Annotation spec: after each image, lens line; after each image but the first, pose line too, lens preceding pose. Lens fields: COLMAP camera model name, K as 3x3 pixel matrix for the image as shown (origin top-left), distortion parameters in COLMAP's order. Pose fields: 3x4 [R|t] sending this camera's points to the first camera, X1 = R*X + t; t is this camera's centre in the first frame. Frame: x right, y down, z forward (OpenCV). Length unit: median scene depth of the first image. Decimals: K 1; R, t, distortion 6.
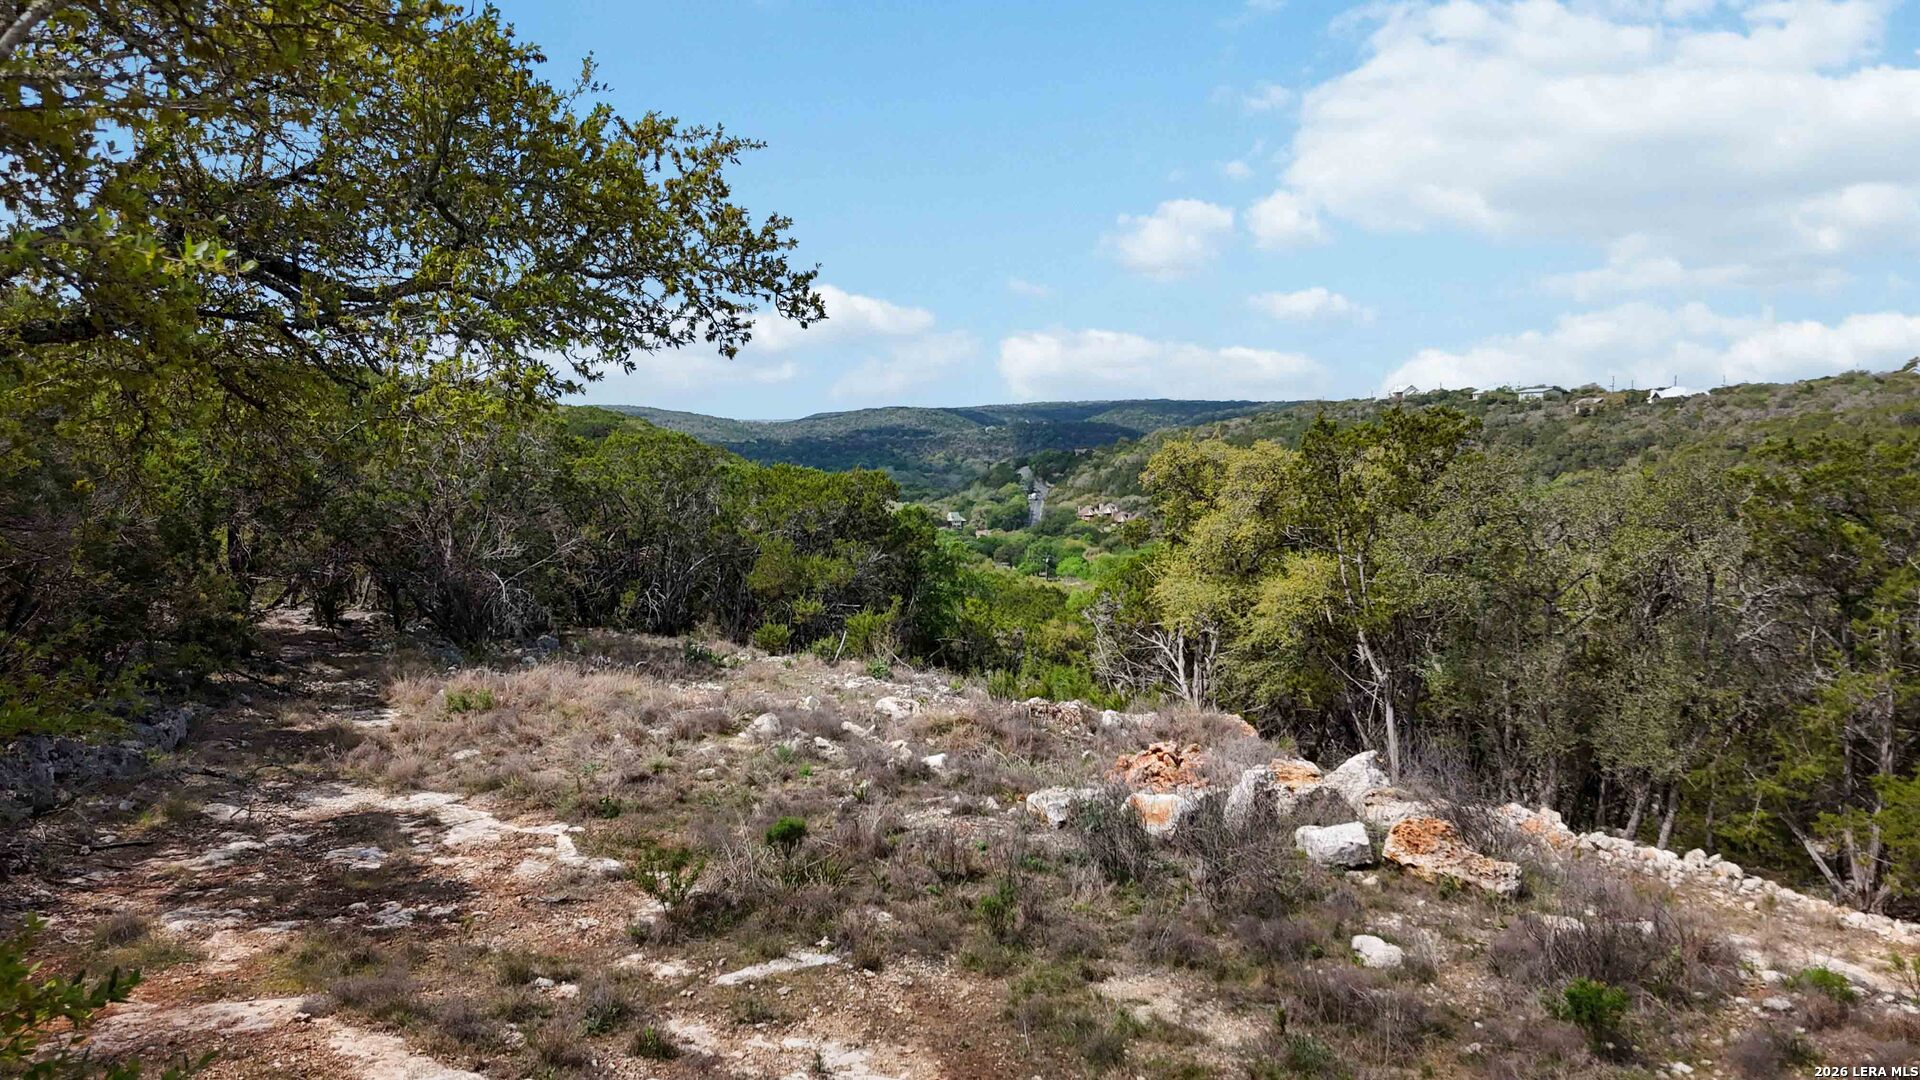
lens RADIAL K [[1366.2, 0, 961.9], [0, 1366.2, 536.3], [0, 0, 1]] dist [0.051210, -0.033043]
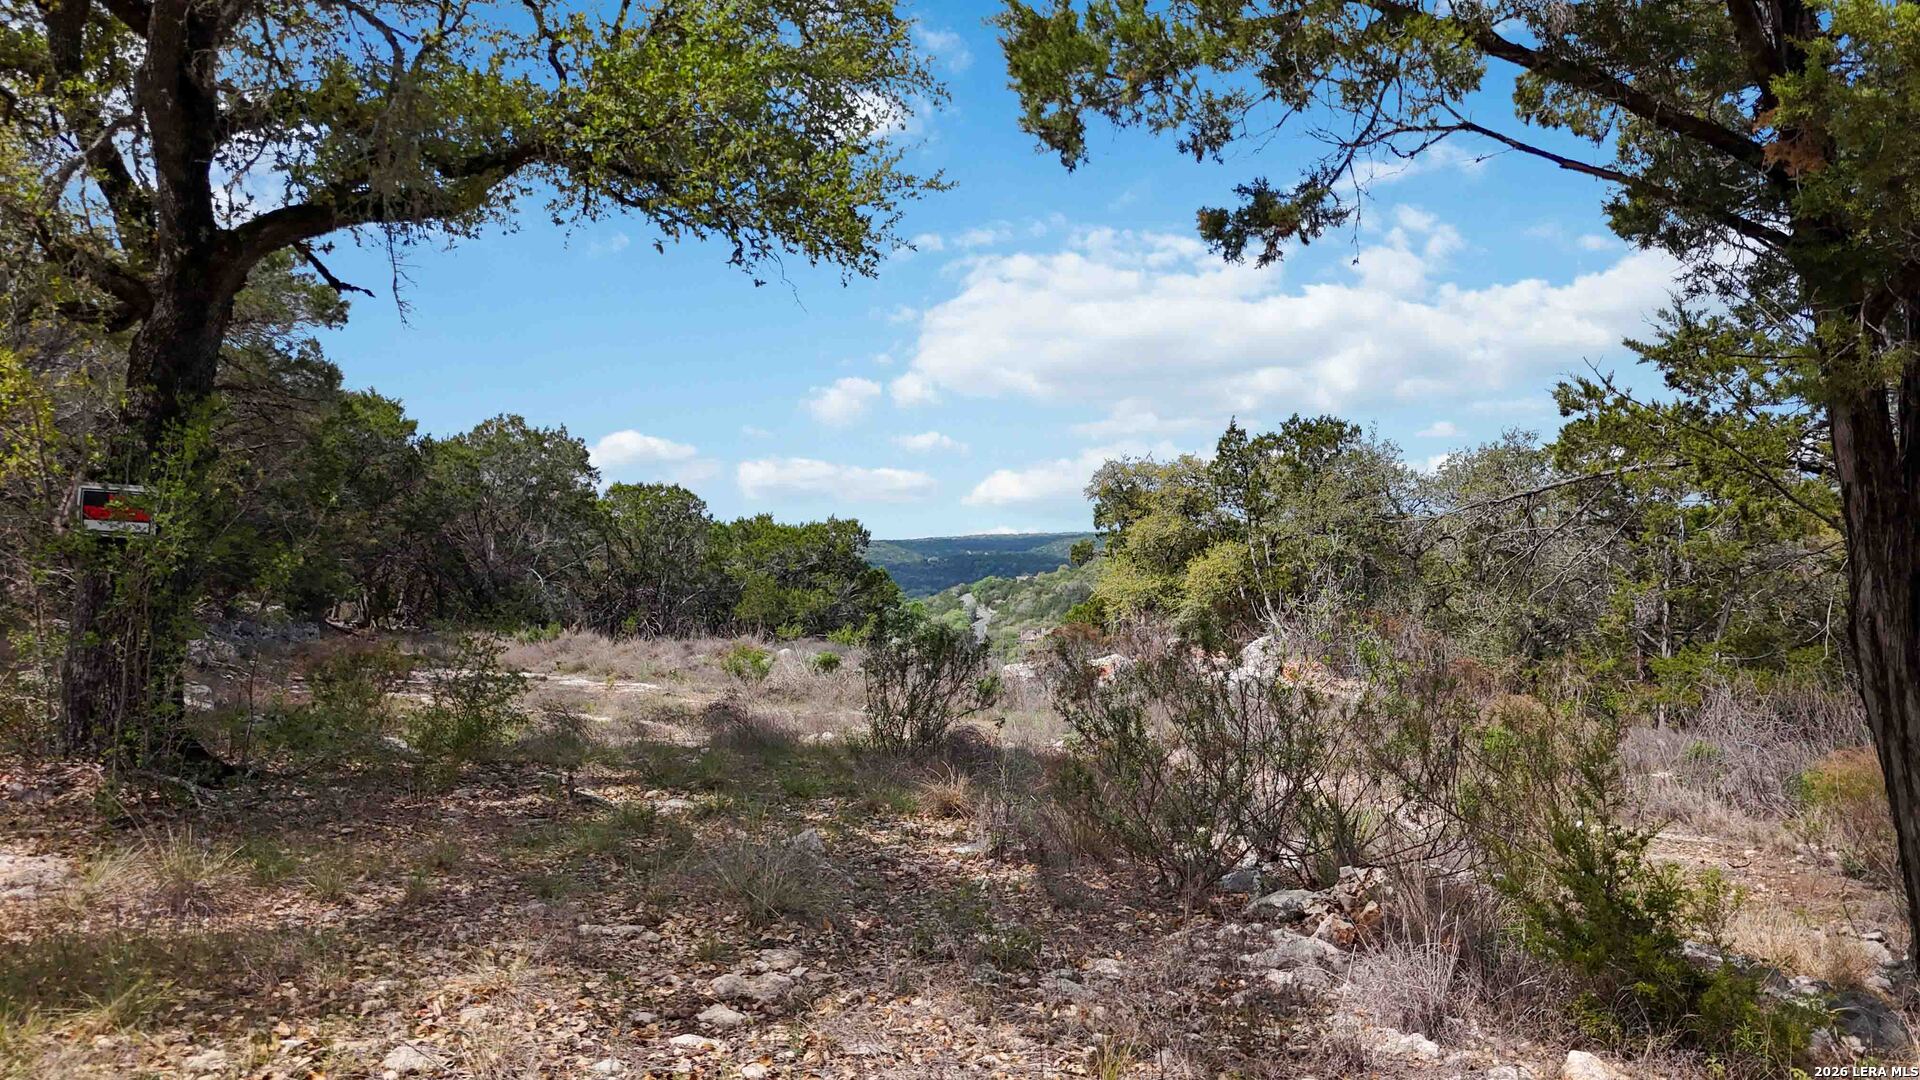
lens RADIAL K [[1366.2, 0, 950.0], [0, 1366.2, 544.8], [0, 0, 1]] dist [0.051210, -0.033043]
pose [[0.999415, -0.001093, 0.034197, -0.030278], [0.004199, 0.995854, -0.090872, 0.127329], [-0.033956, 0.090963, 0.995275, -0.193382]]
